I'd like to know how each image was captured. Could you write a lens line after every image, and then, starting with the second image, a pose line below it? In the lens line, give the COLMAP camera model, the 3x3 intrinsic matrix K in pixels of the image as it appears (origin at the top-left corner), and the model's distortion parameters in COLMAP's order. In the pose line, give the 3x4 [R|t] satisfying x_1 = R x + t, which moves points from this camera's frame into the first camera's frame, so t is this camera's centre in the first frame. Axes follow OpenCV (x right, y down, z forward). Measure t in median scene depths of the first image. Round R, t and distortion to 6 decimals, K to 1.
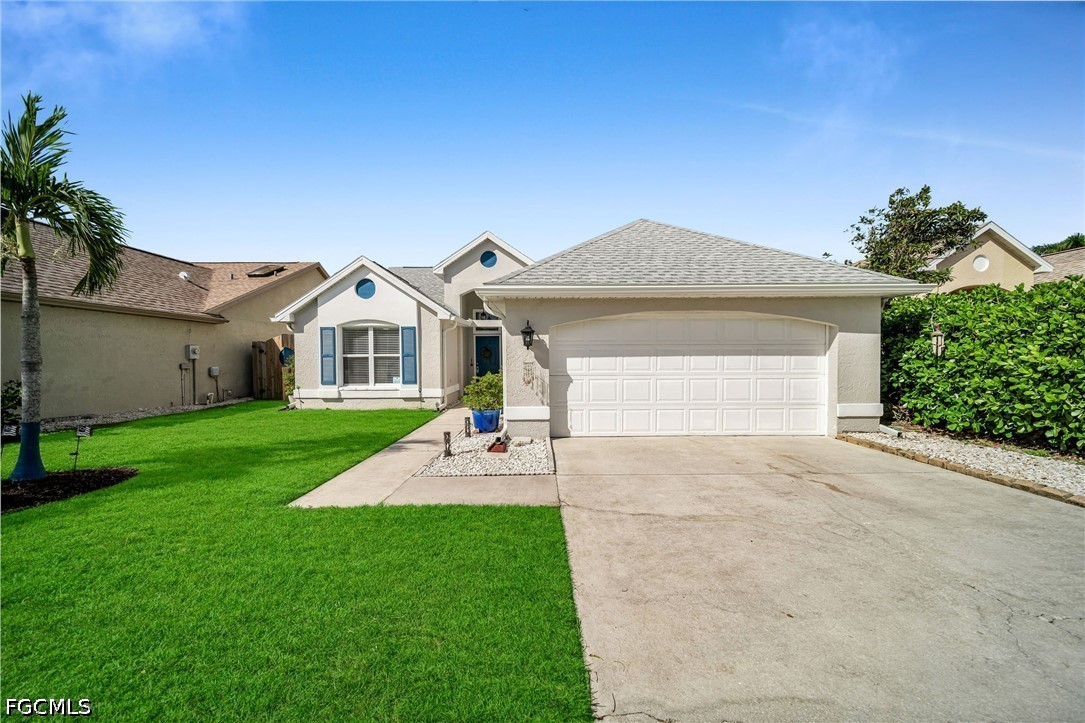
lens RADIAL K [[383.1, 0, 541.0], [0, 383.1, 362.8], [0, 0, 1]] dist [-0.001244, -0.000517]
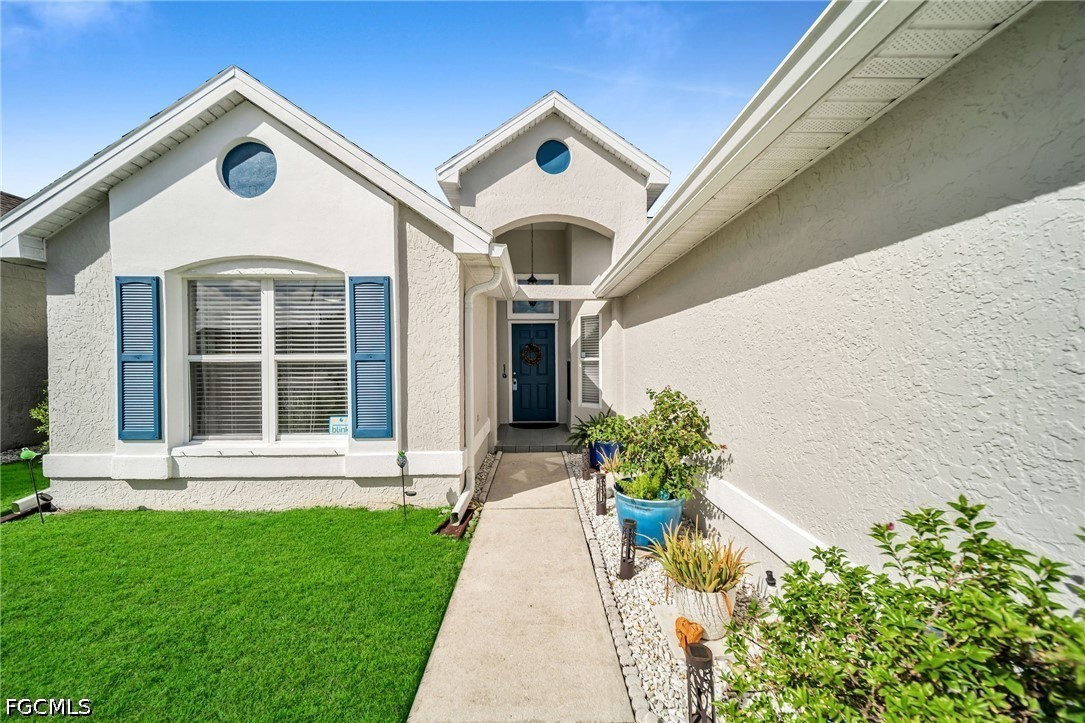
lens RADIAL K [[383.1, 0, 543.5], [0, 383.1, 360.7], [0, 0, 1]] dist [-0.001244, -0.000517]
pose [[0.999814, 0.003453, 0.018950, -0.190615], [-0.003242, 0.999932, -0.011187, -0.013748], [-0.018987, 0.011123, 0.999758, 0.636888]]
